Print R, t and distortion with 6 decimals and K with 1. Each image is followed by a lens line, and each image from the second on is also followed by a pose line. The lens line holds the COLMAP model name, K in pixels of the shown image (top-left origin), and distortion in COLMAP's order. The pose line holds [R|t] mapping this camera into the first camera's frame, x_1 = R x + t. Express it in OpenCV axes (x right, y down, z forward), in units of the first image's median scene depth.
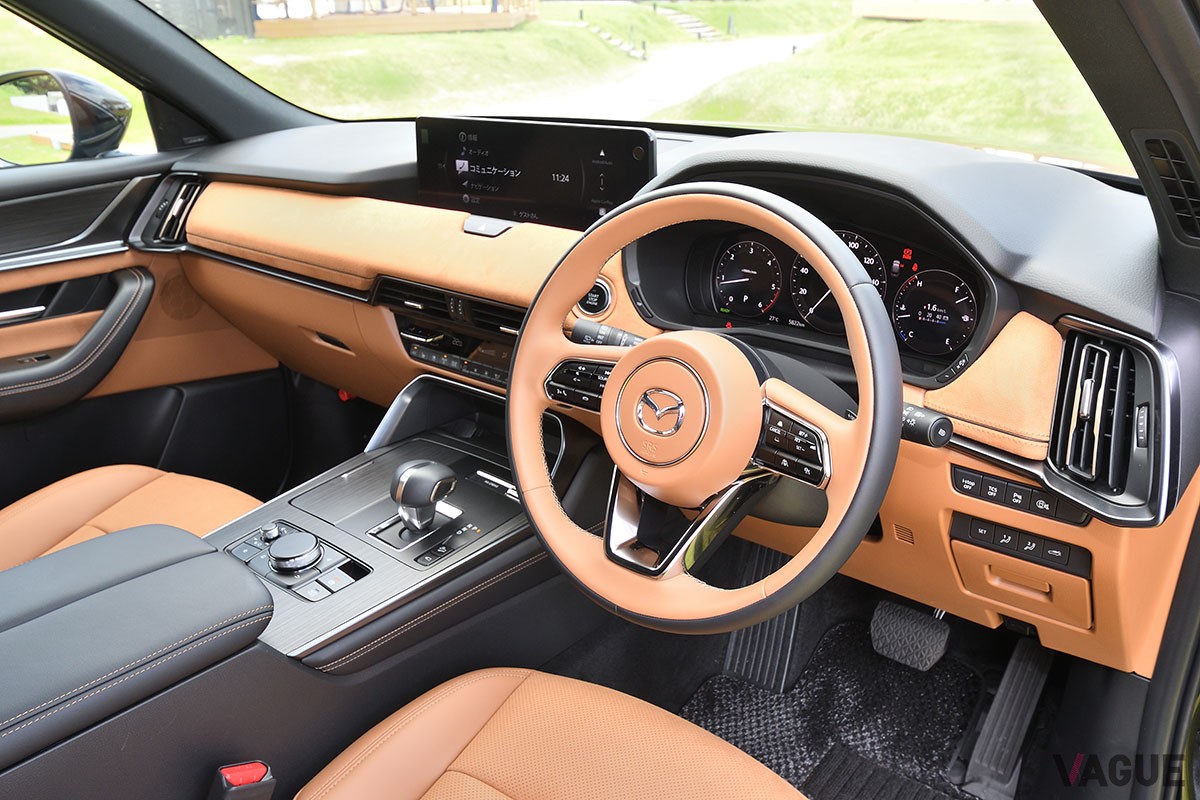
lens RADIAL K [[1000.1, 0, 598.6], [0, 1000.1, 404.7], [0, 0, 1]] dist [-0.011579, -0.020004]
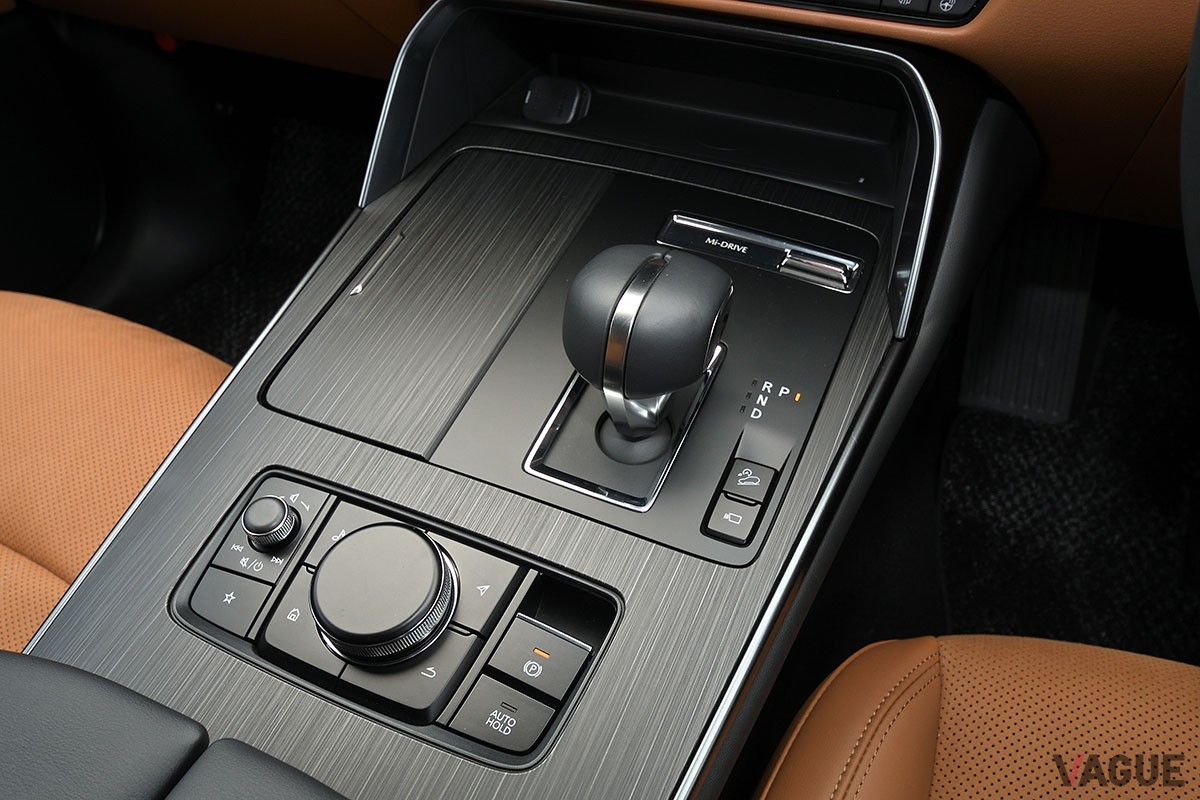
lens RADIAL K [[1000.1, 0, 592.3], [0, 1000.1, 403.4], [0, 0, 1]] dist [-0.011579, -0.020004]
pose [[0.962957, -0.232701, 0.136248, -0.181174], [0.152202, 0.886133, 0.437725, -0.042539], [-0.222593, -0.400773, 0.888726, 0.469970]]
